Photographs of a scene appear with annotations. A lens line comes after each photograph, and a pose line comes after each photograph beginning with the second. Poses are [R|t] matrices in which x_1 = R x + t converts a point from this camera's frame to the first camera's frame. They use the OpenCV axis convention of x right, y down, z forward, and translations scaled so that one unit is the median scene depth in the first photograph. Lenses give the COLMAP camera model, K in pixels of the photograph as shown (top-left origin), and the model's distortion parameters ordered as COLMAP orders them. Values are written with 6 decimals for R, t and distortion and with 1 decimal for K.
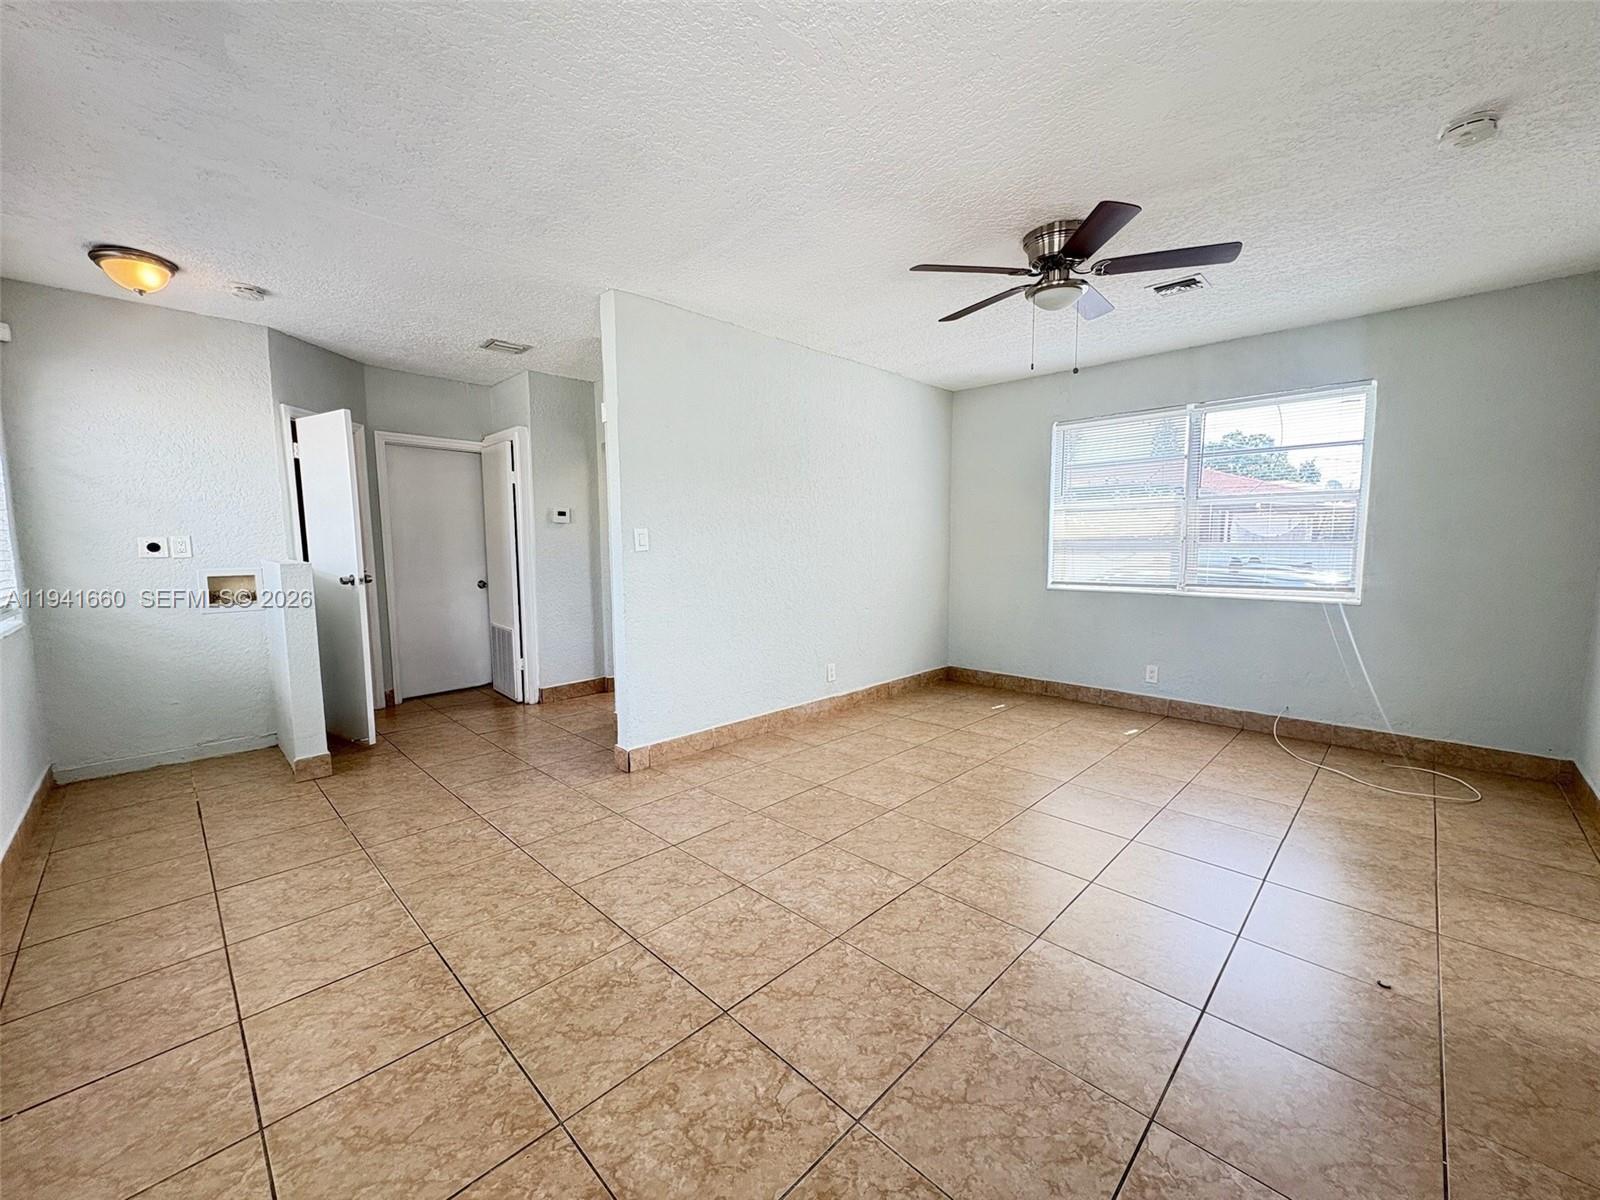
lens RADIAL K [[629.7, 0, 797.6], [0, 629.7, 620.9], [0, 0, 1]] dist [0.000463, 0.000128]
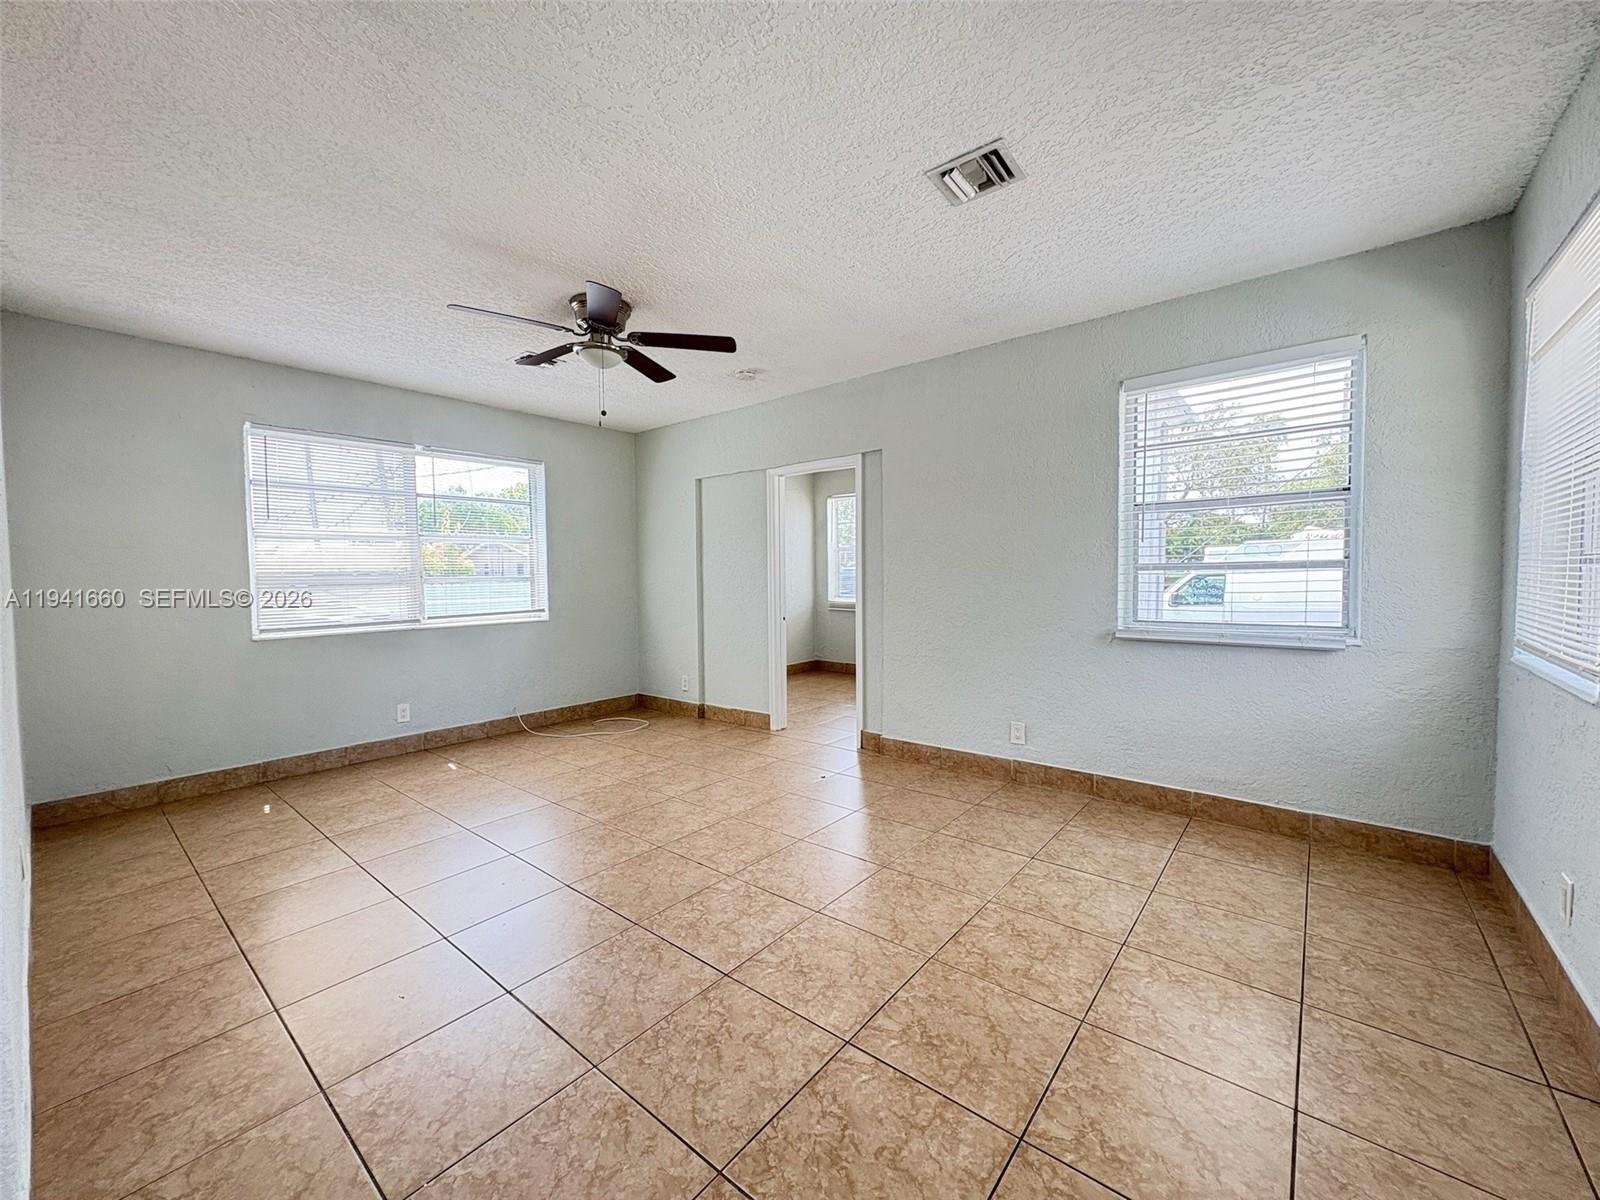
lens RADIAL K [[636.7, 0, 800.0], [0, 636.7, 600.0], [0, 0, 1]] dist [0.001655, 0.000207]
pose [[-0.086854, -0.034348, 0.995629, -0.641867], [0.138141, 0.989335, 0.046182, -0.067233], [-0.986597, 0.141548, -0.081183, 0.634435]]
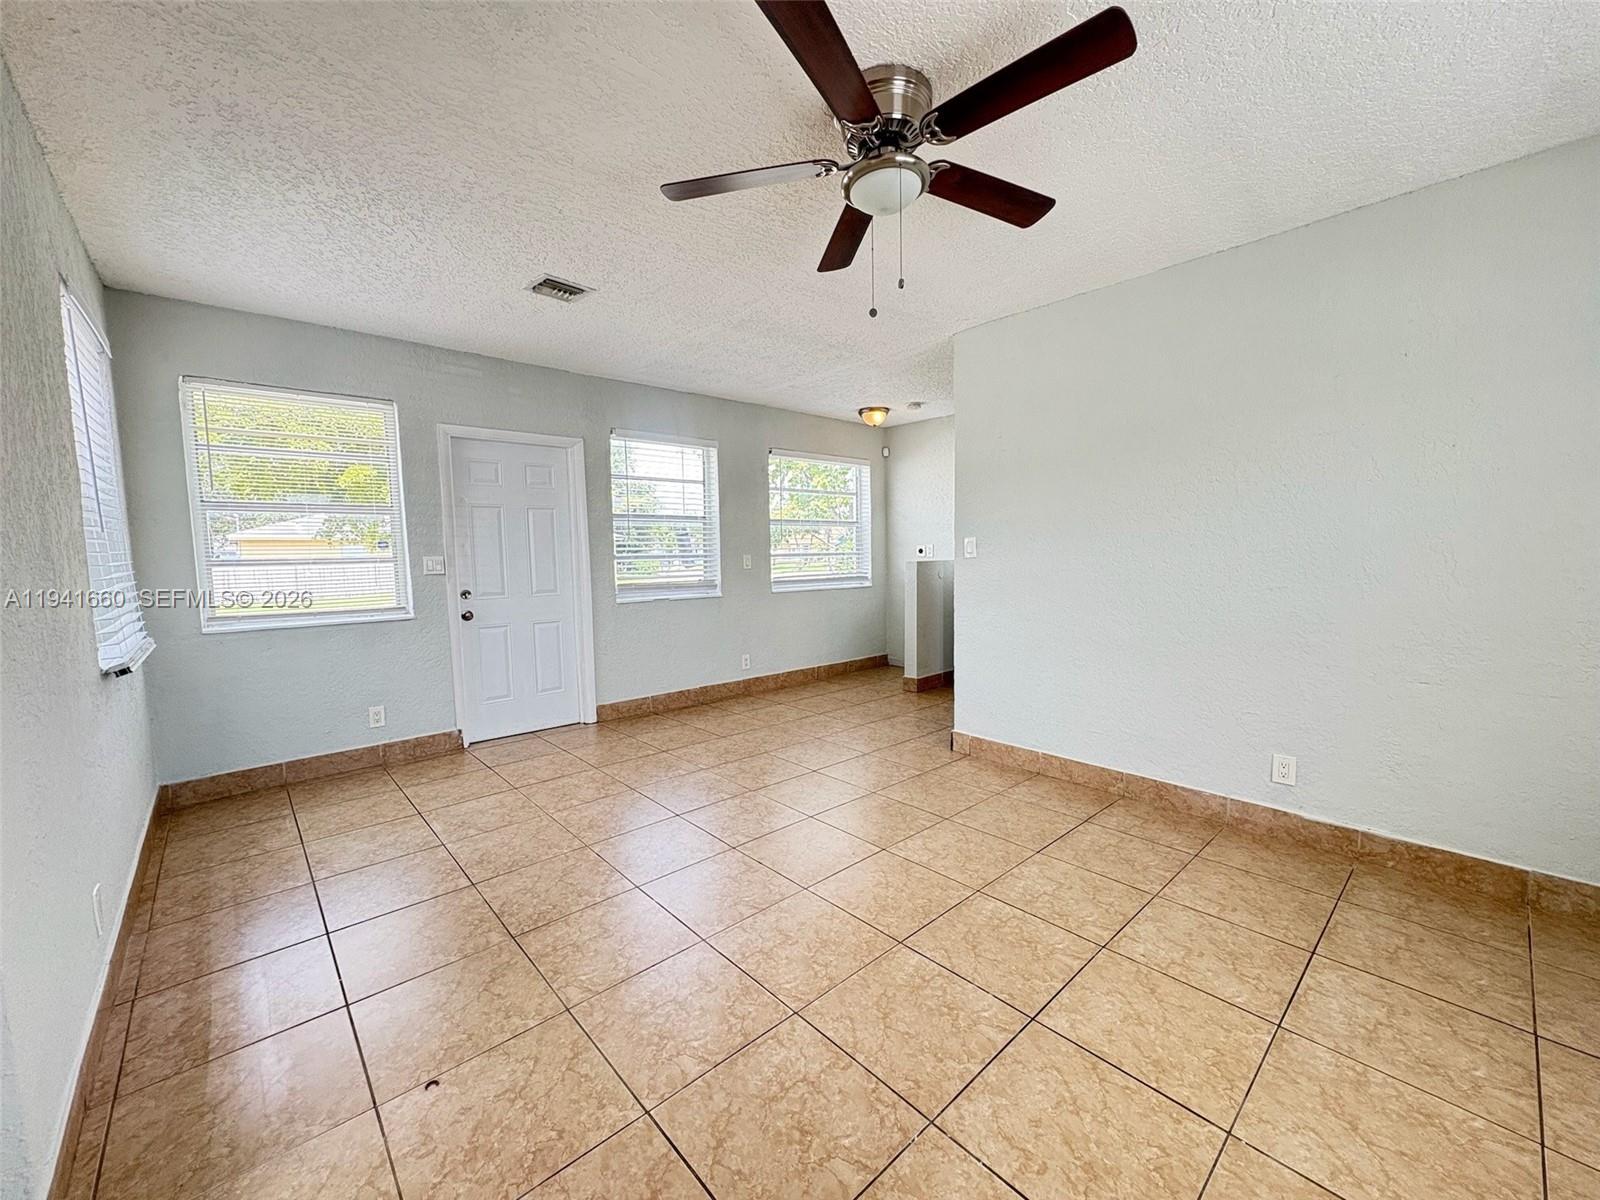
lens RADIAL K [[636.7, 0, 800.0], [0, 636.7, 600.0], [0, 0, 1]] dist [0.001655, 0.000207]
pose [[-0.055882, 0.087520, -0.994594, 0.924557], [-0.110706, 0.989465, 0.093289, -0.112175], [0.992281, 0.115321, -0.045605, 0.790179]]
